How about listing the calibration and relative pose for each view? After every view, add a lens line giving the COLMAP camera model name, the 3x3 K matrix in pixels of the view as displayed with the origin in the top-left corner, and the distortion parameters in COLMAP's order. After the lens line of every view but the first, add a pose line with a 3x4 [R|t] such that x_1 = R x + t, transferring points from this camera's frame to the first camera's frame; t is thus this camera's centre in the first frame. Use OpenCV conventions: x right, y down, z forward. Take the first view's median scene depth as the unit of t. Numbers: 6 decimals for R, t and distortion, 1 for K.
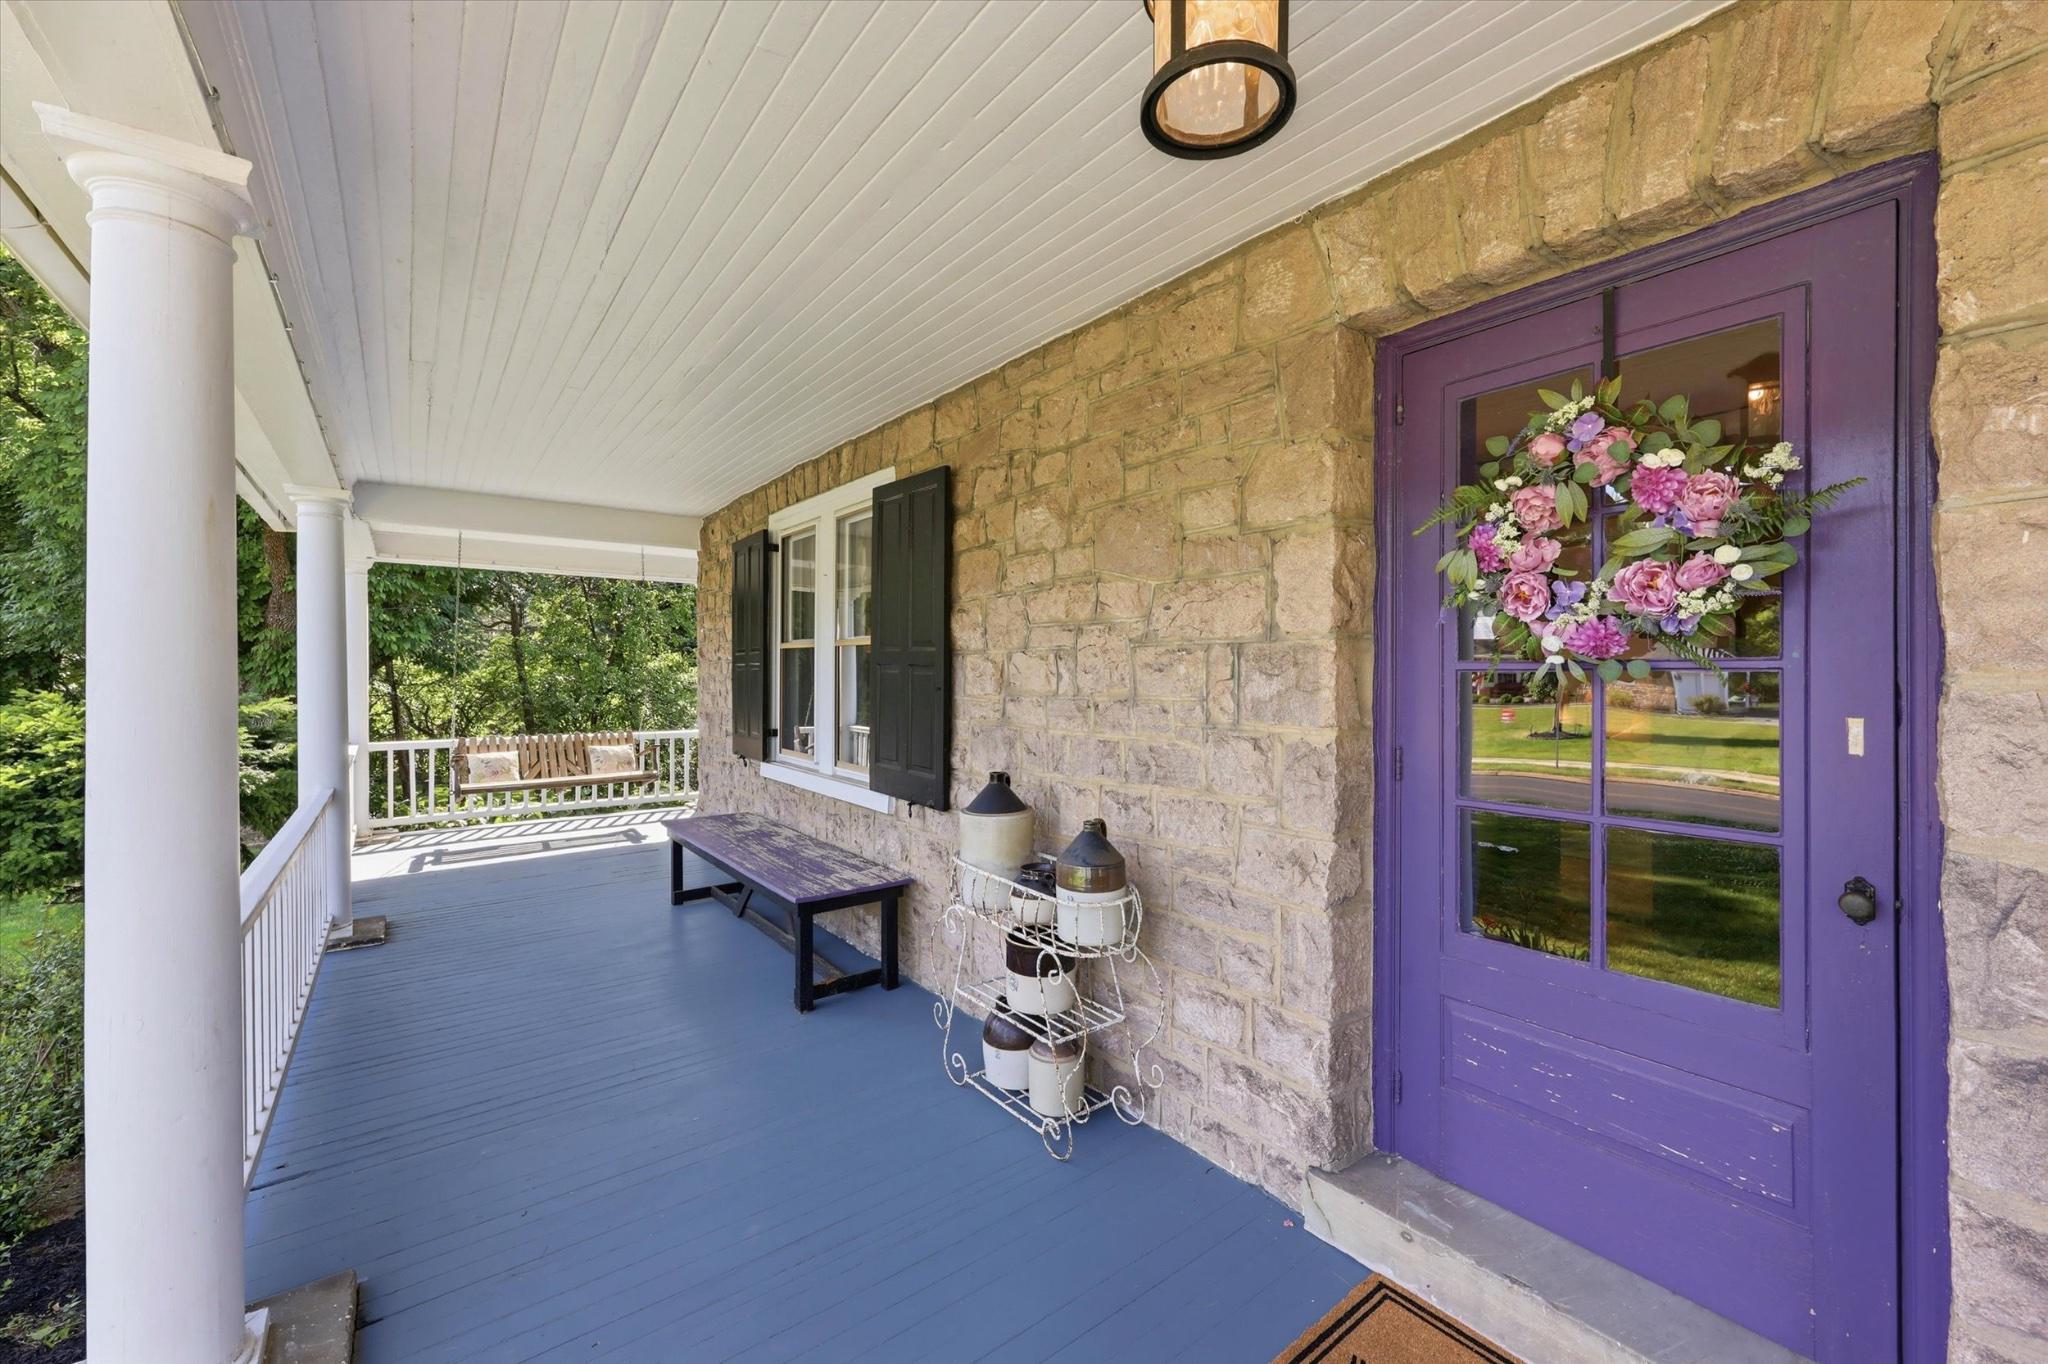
lens RADIAL K [[841.0, 0, 1017.9], [0, 841.0, 679.5], [0, 0, 1]] dist [-0.003389, -0.000918]
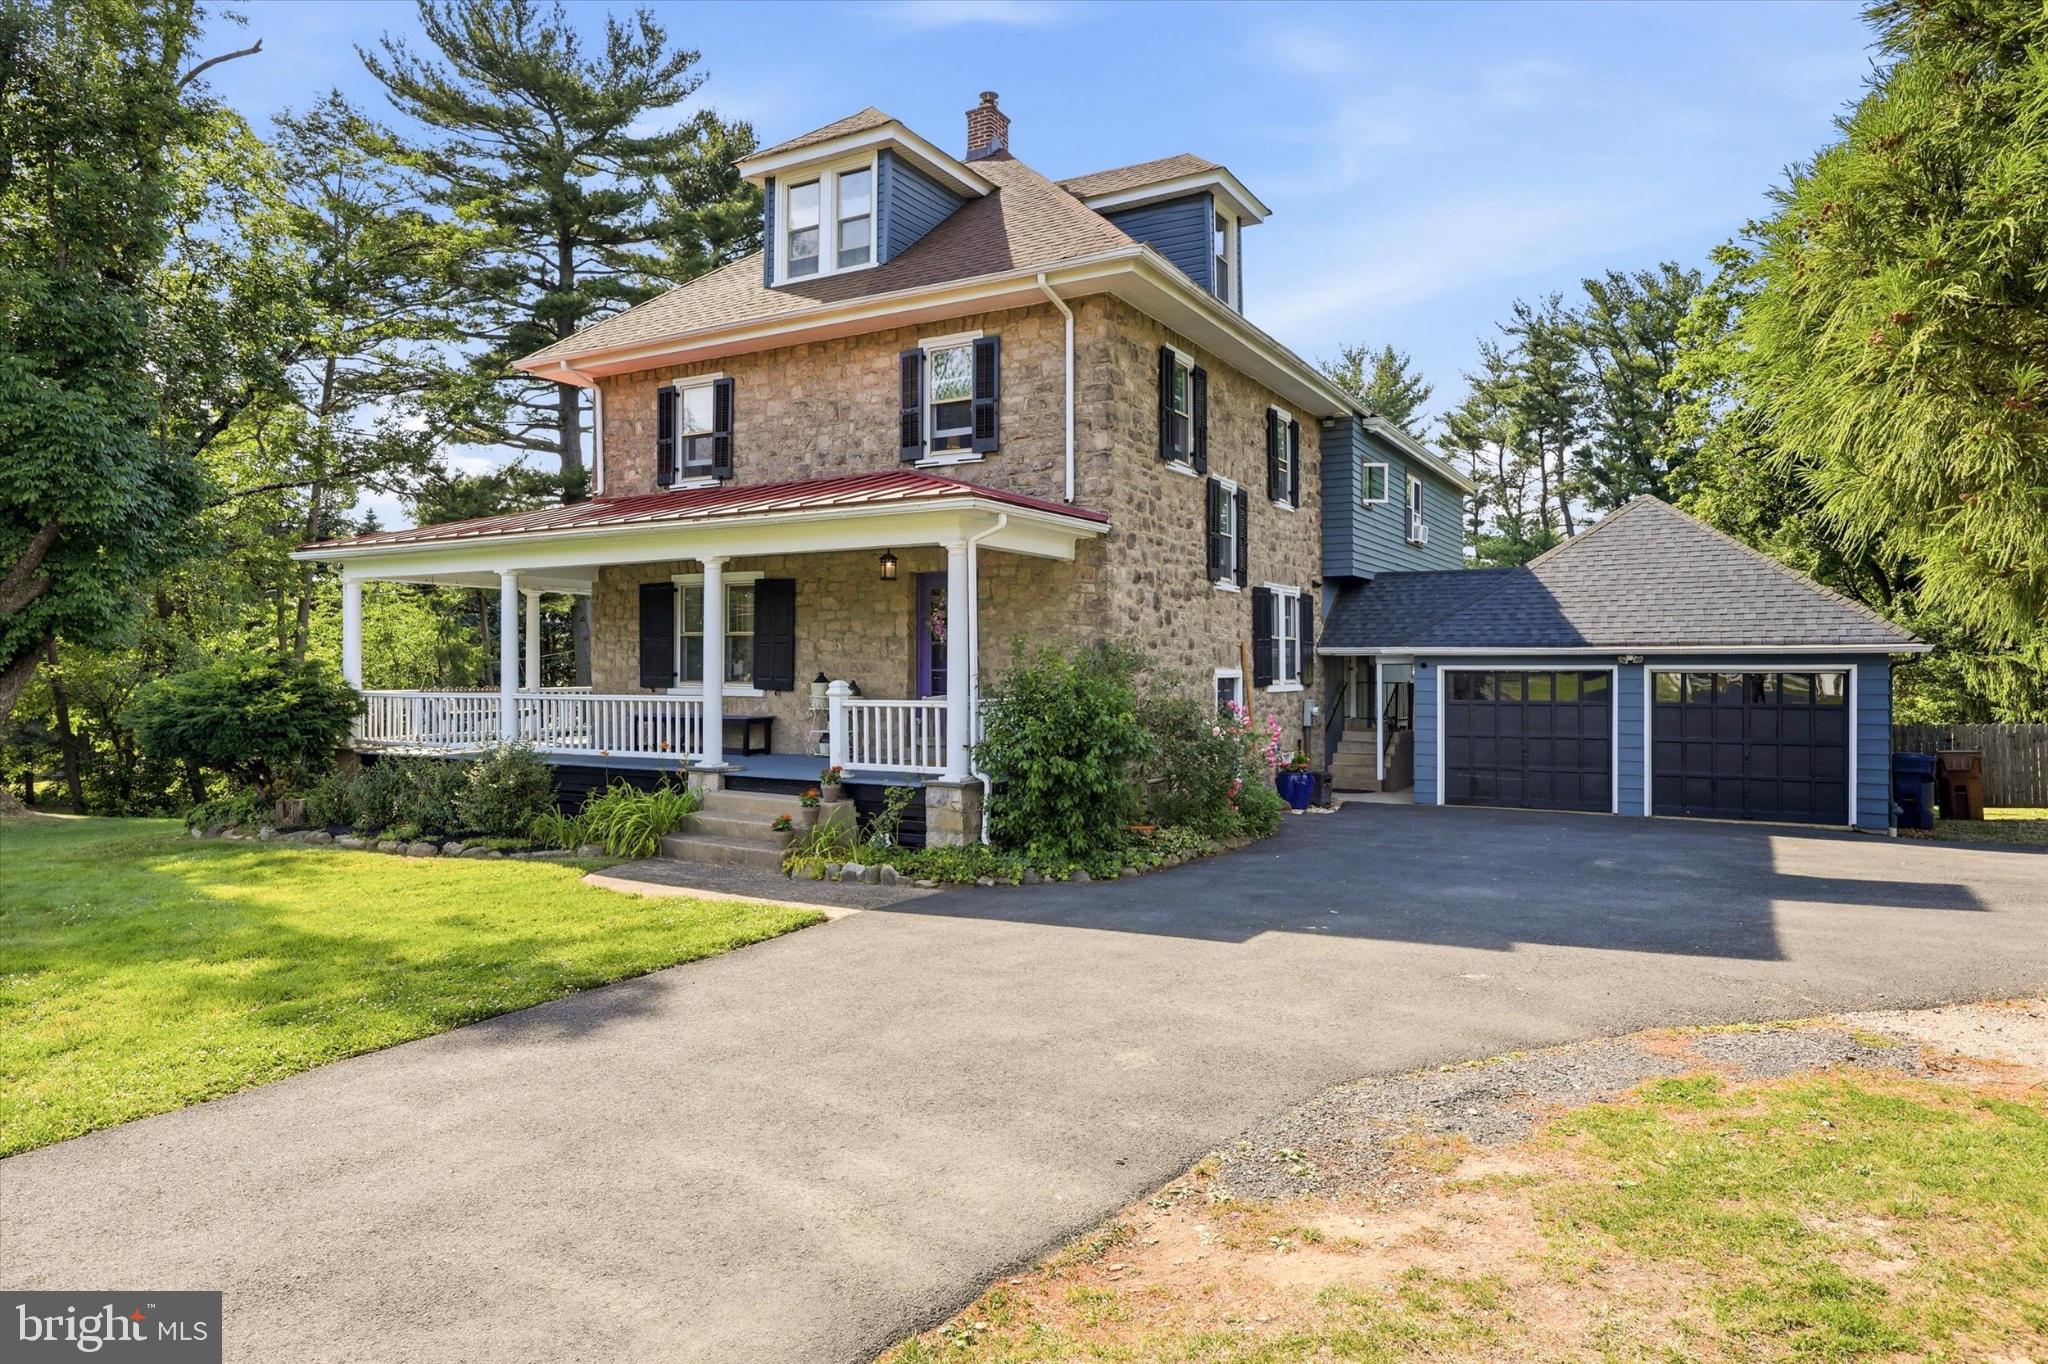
lens RADIAL K [[1209.5, 0, 1040.2], [0, 1209.5, 674.7], [0, 0, 1]] dist [-0.007666, -0.000535]
pose [[0.914879, -0.002223, 0.403721, -1.059146], [0.003164, 0.999994, -0.001664, 0.110367], [-0.403715, 0.002800, 0.914881, -3.464823]]
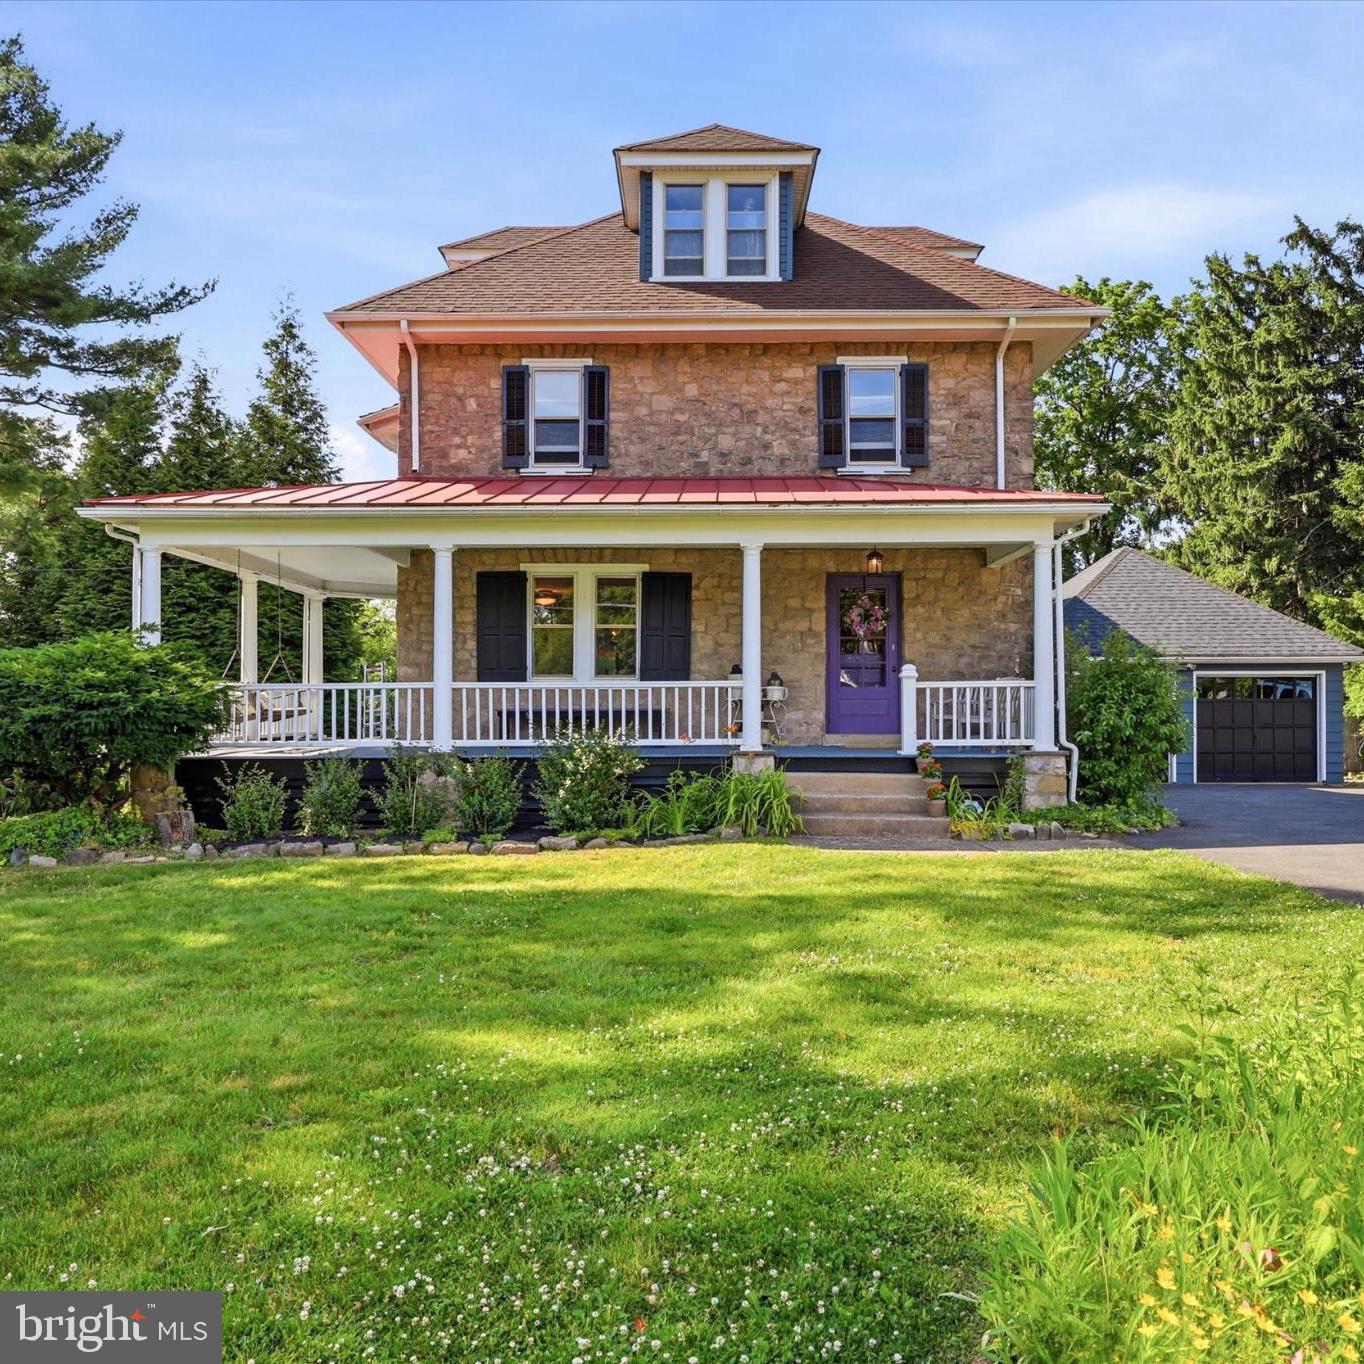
lens RADIAL K [[1151.4, 0, 687.6], [0, 1151.4, 693.5], [0, 0, 1]] dist [0.008156, -0.000878]
pose [[0.614502, 0.006000, 0.788893, -3.517219], [0.007707, 0.999878, -0.013608, 0.259714], [-0.788878, 0.014443, 0.614380, -1.645745]]
